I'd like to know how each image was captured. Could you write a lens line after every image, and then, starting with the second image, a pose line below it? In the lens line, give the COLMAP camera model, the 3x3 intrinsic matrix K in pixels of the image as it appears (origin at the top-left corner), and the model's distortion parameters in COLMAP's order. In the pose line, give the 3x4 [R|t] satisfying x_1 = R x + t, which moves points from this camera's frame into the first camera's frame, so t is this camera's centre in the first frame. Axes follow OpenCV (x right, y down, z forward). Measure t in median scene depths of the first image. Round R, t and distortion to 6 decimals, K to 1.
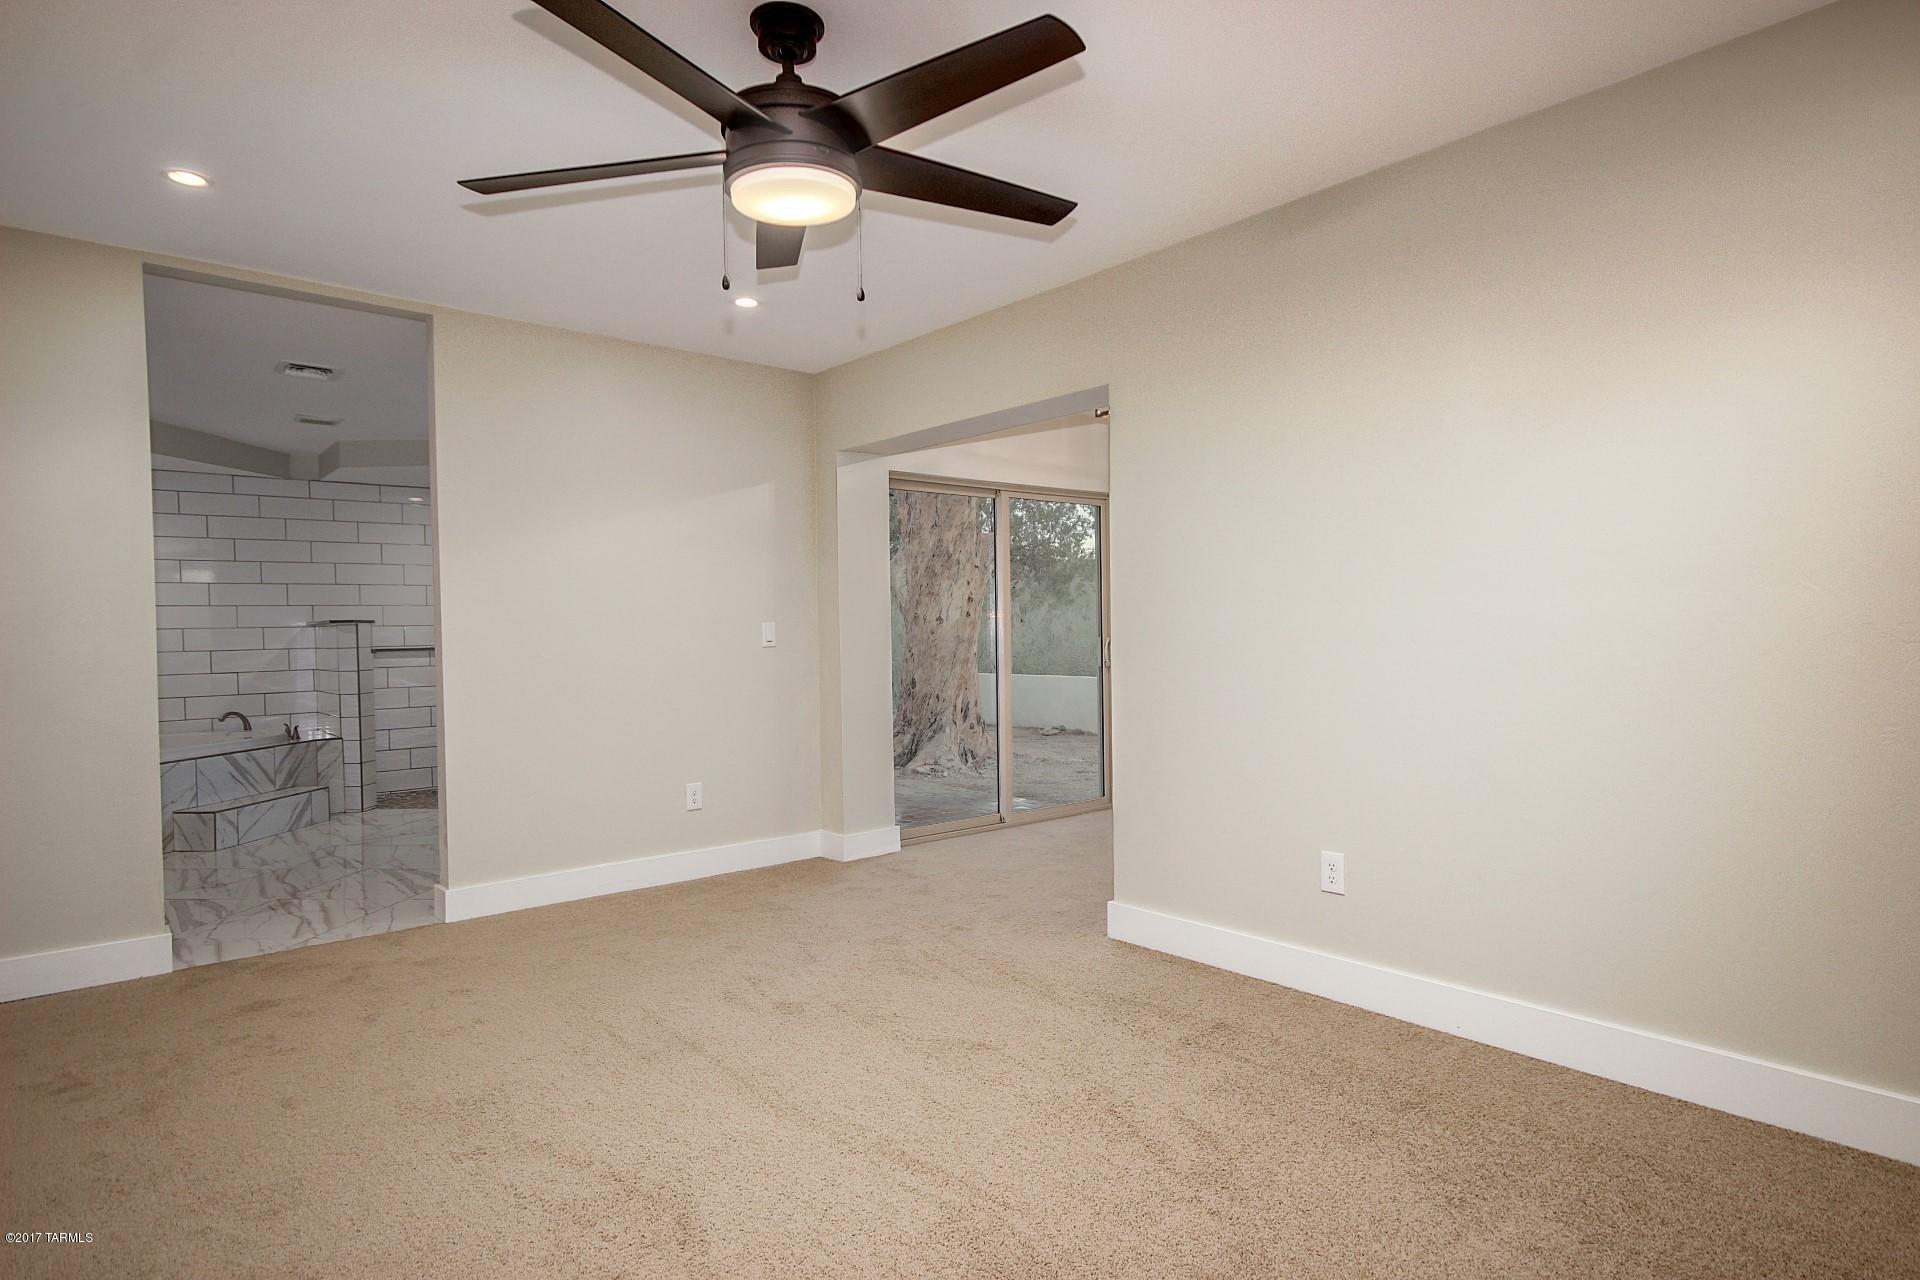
lens RADIAL K [[1069.1, 0, 970.0], [0, 1069.1, 641.6], [0, 0, 1]] dist [0.062210, -0.000603]
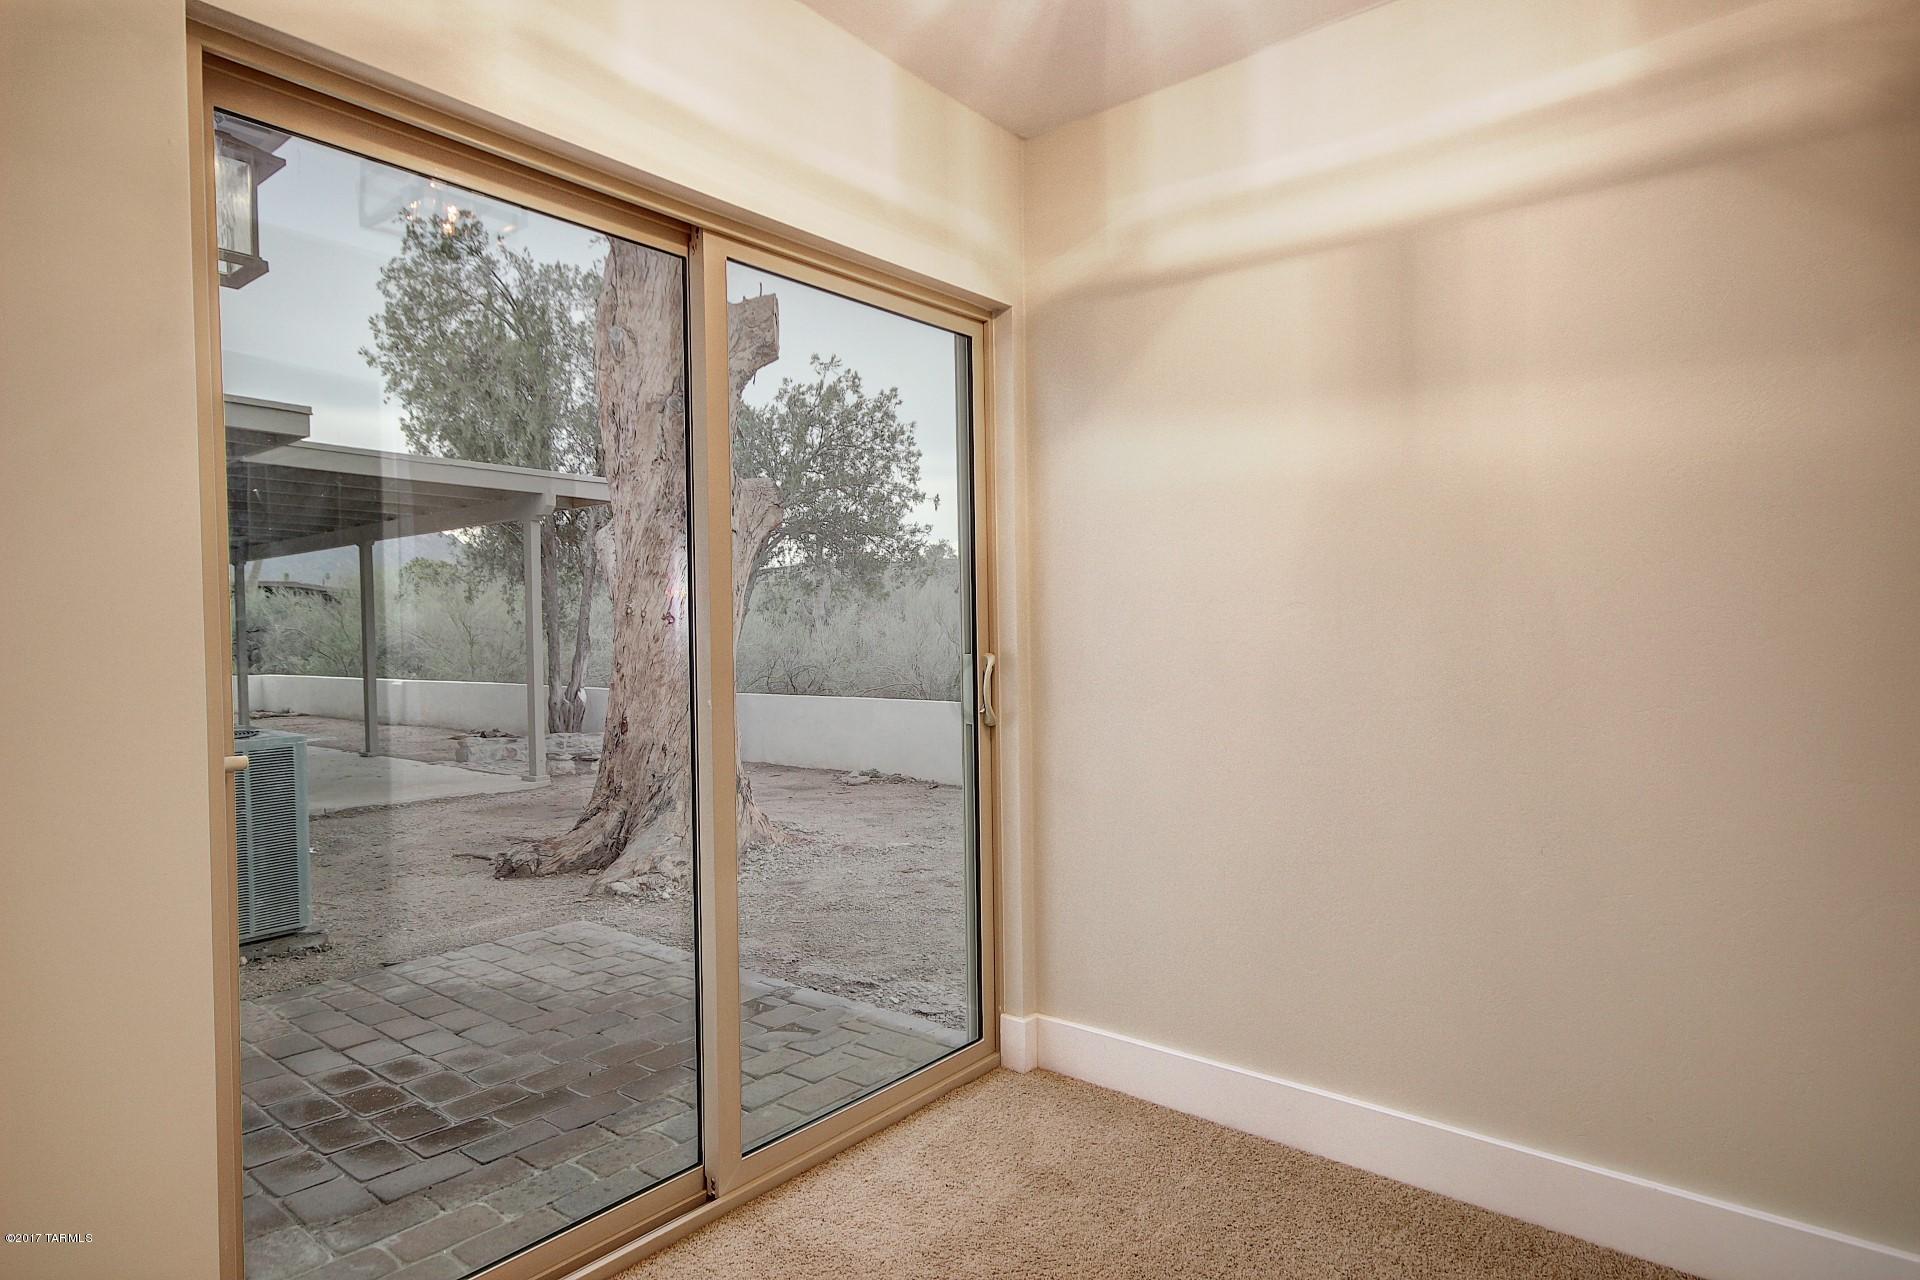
lens RADIAL K [[1069.1, 0, 970.0], [0, 1069.1, 641.6], [0, 0, 1]] dist [0.062210, -0.000603]
pose [[0.984231, -0.001469, 0.176885, 0.030474], [0.001957, 0.999995, -0.002583, -0.005450], [-0.176880, 0.002889, 0.984228, 0.380573]]
